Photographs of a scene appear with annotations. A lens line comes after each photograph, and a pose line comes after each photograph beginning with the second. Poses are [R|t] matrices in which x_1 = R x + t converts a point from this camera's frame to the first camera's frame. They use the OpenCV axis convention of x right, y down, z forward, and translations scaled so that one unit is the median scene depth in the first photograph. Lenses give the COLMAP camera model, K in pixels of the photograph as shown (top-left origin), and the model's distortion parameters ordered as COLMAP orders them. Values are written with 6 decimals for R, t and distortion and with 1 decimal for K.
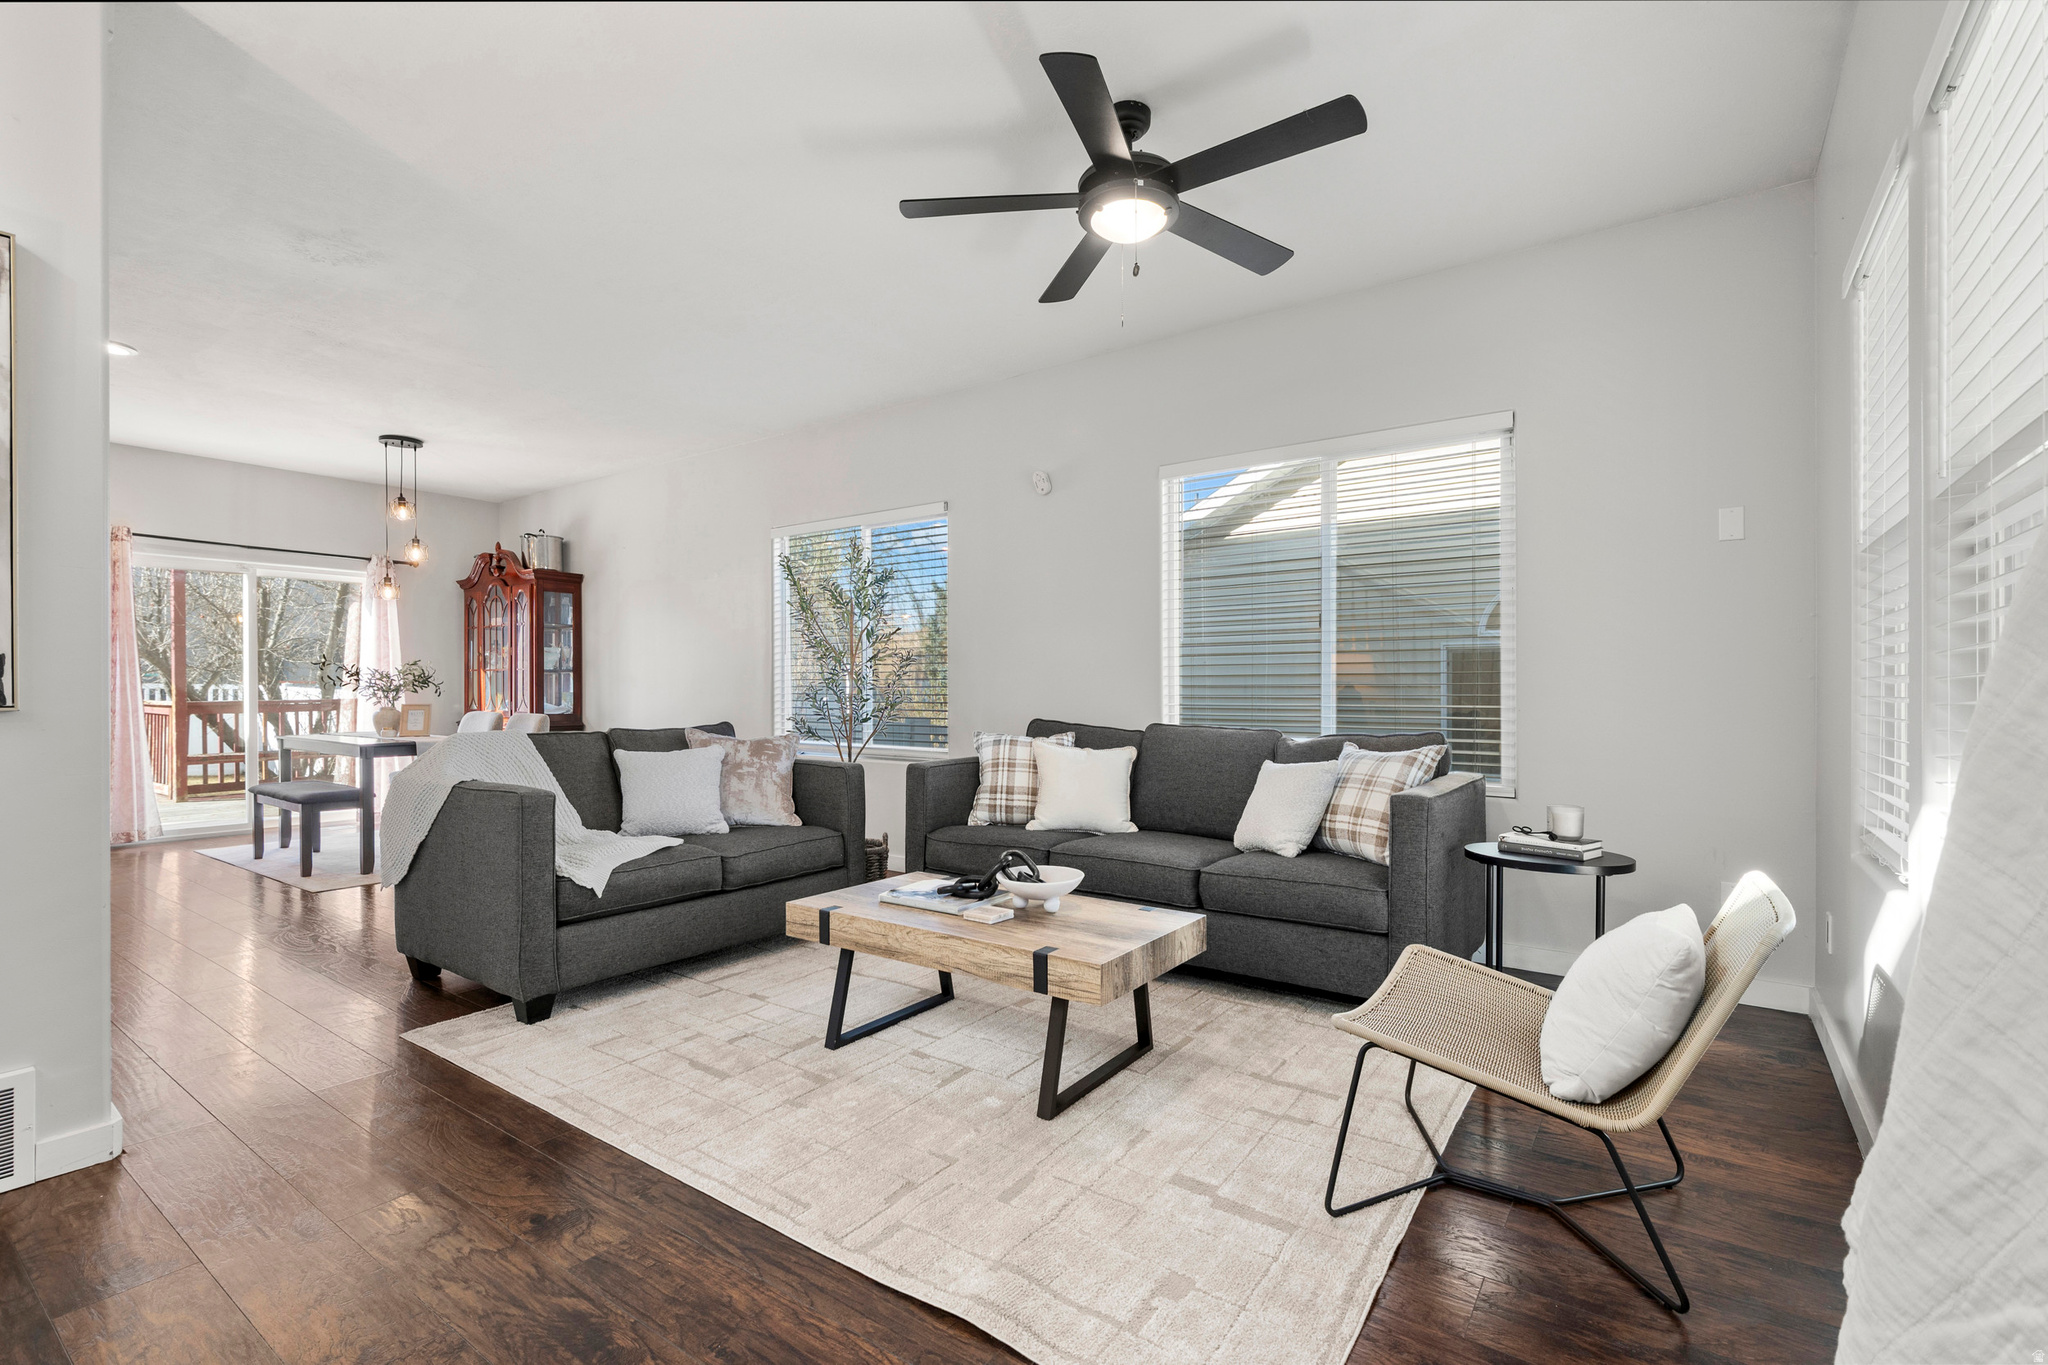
lens RADIAL K [[926.3, 0, 1023.9], [0, 926.3, 688.6], [0, 0, 1]] dist [-0.000863, -0.000600]
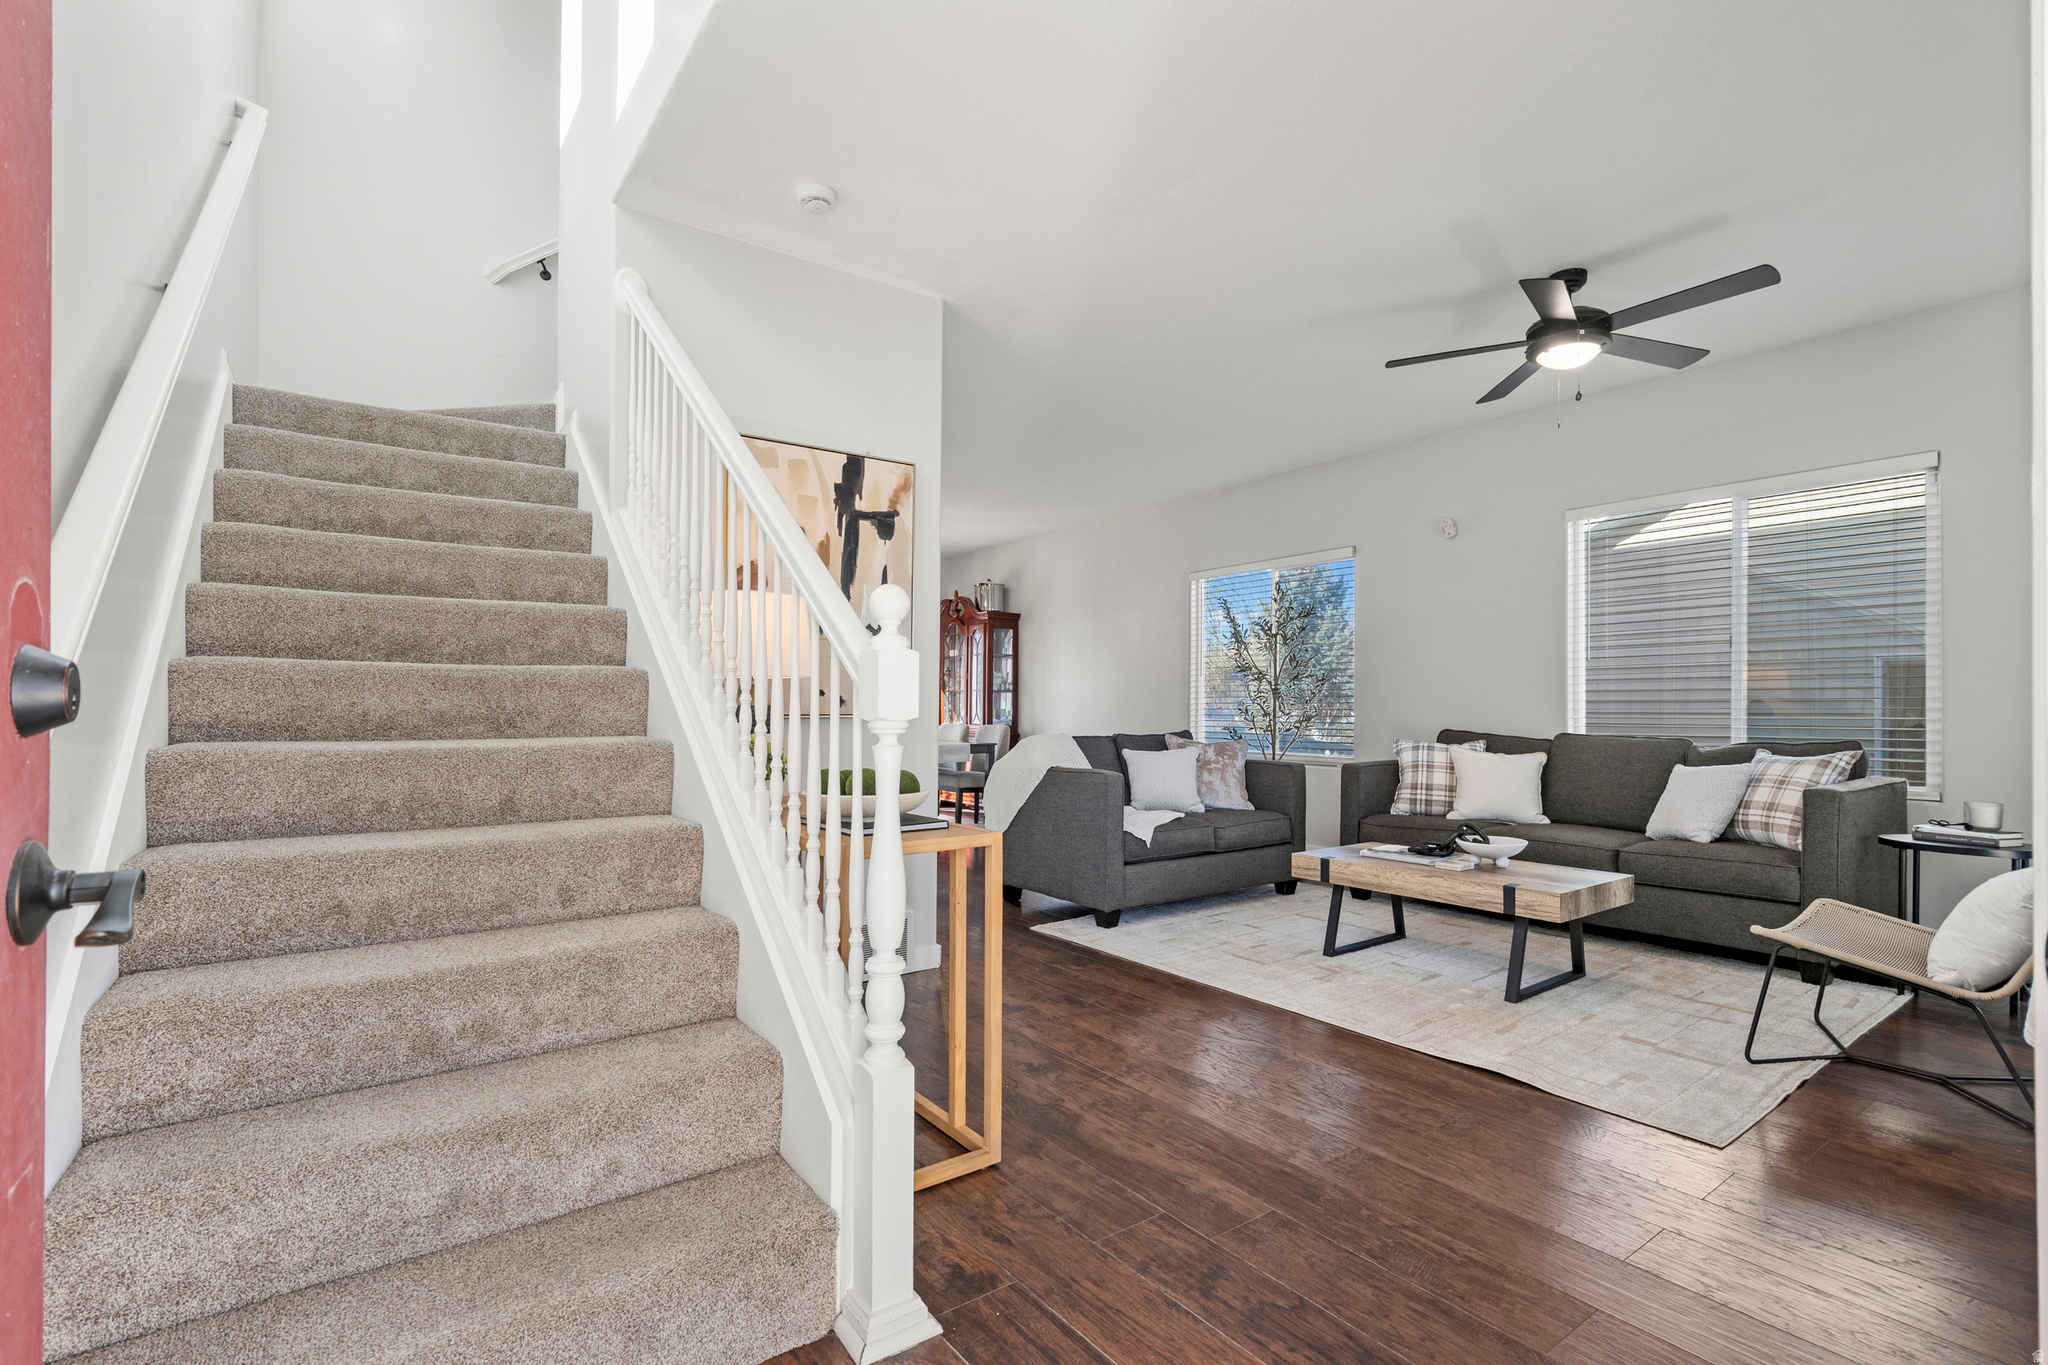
lens RADIAL K [[942.7, 0, 1018.8], [0, 942.7, 711.5], [0, 0, 1]] dist [-0.009571, 0.000160]
pose [[0.946998, -0.000762, -0.321238, -0.159342], [0.002660, 0.999981, 0.005471, 0.002775], [0.321228, -0.006035, 0.946983, -0.426800]]
